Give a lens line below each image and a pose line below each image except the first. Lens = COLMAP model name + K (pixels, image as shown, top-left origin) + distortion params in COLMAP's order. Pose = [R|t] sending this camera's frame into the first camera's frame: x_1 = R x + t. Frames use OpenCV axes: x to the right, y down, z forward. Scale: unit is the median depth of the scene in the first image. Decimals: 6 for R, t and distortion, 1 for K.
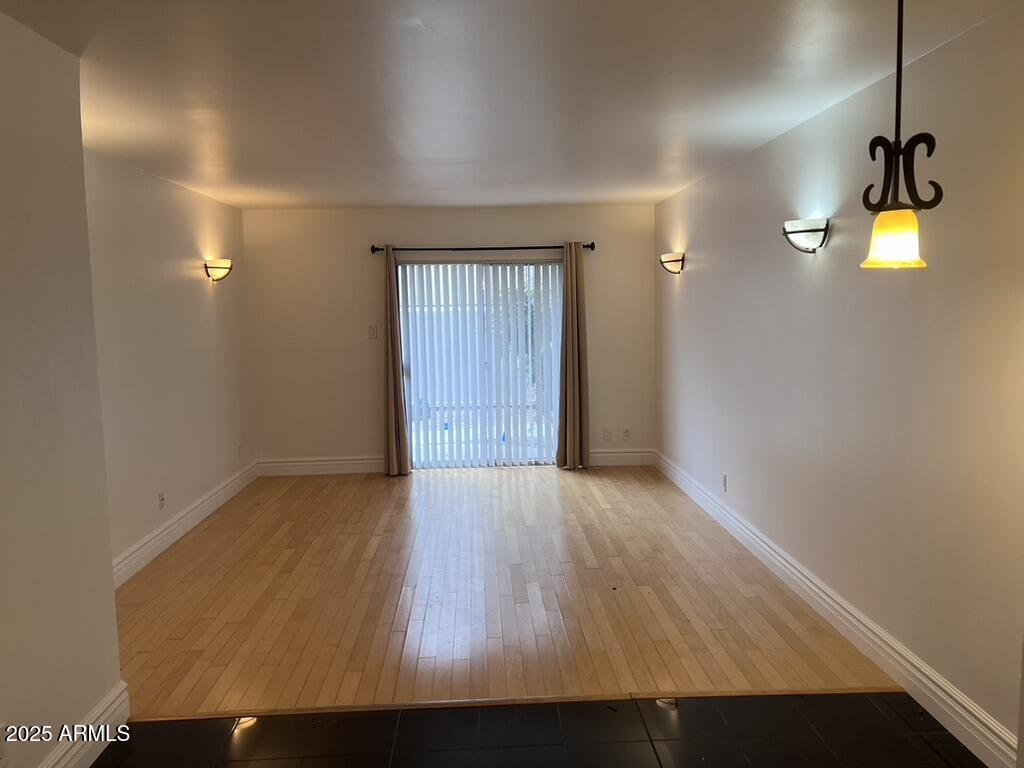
lens RADIAL K [[769.5, 0, 513.0], [0, 769.5, 382.9], [0, 0, 1]] dist [0.065315, -0.071640]
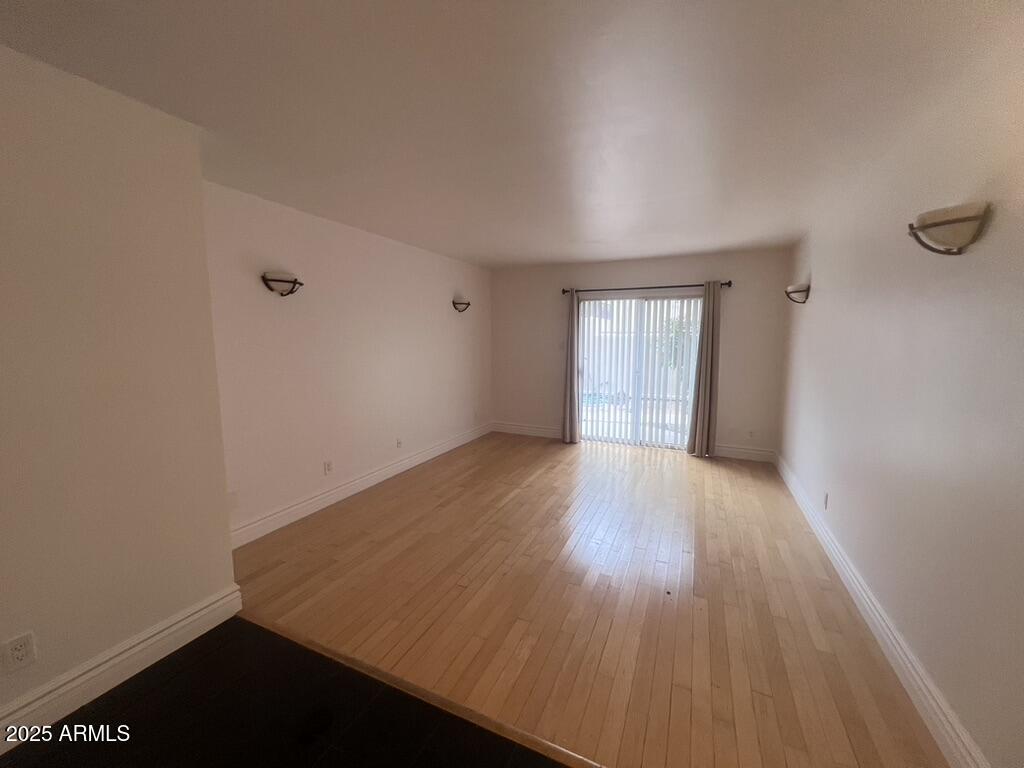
lens RADIAL K [[410.0, 0, 509.5], [0, 410.0, 384.4], [0, 0, 1]] dist [-0.000705, 0.000912]
pose [[0.886688, 0.073401, -0.456505, 0.119968], [-0.064083, 0.997299, 0.035883, -0.016438], [0.457906, -0.002563, 0.888997, 0.280092]]
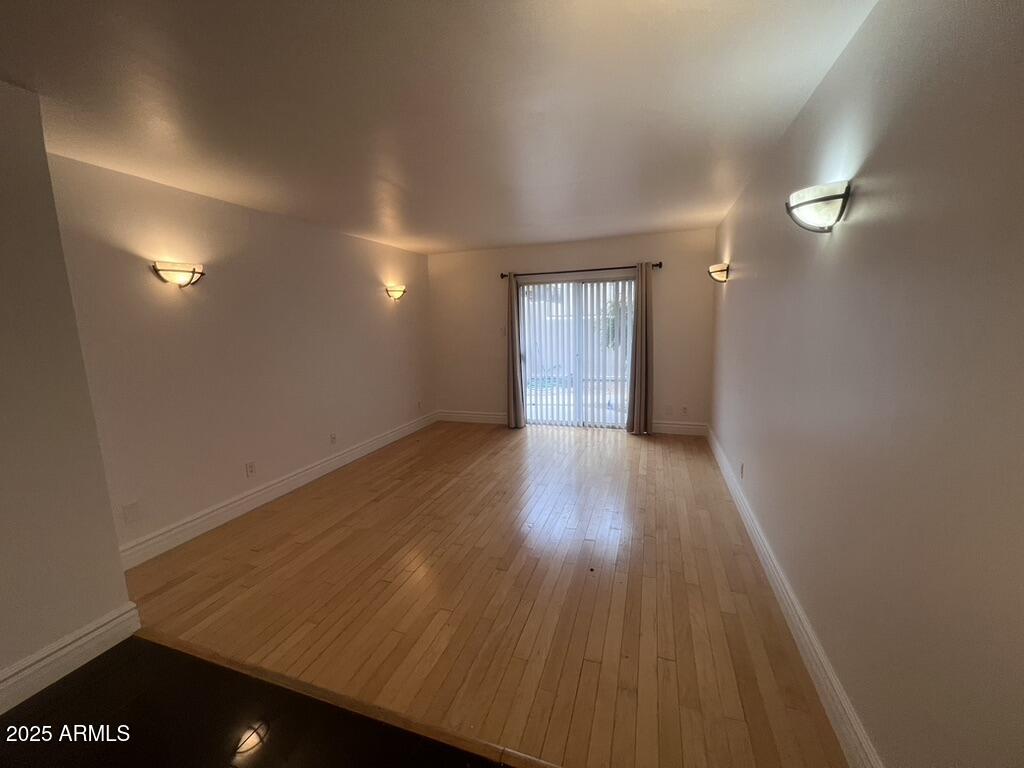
lens RADIAL K [[410.8, 0, 510.1], [0, 410.8, 384.4], [0, 0, 1]] dist [-0.000749, -0.000843]
pose [[0.928686, 0.047201, -0.367852, 0.155171], [-0.025032, 0.997584, 0.064807, -0.018879], [0.370022, -0.050977, 0.927623, 0.303736]]
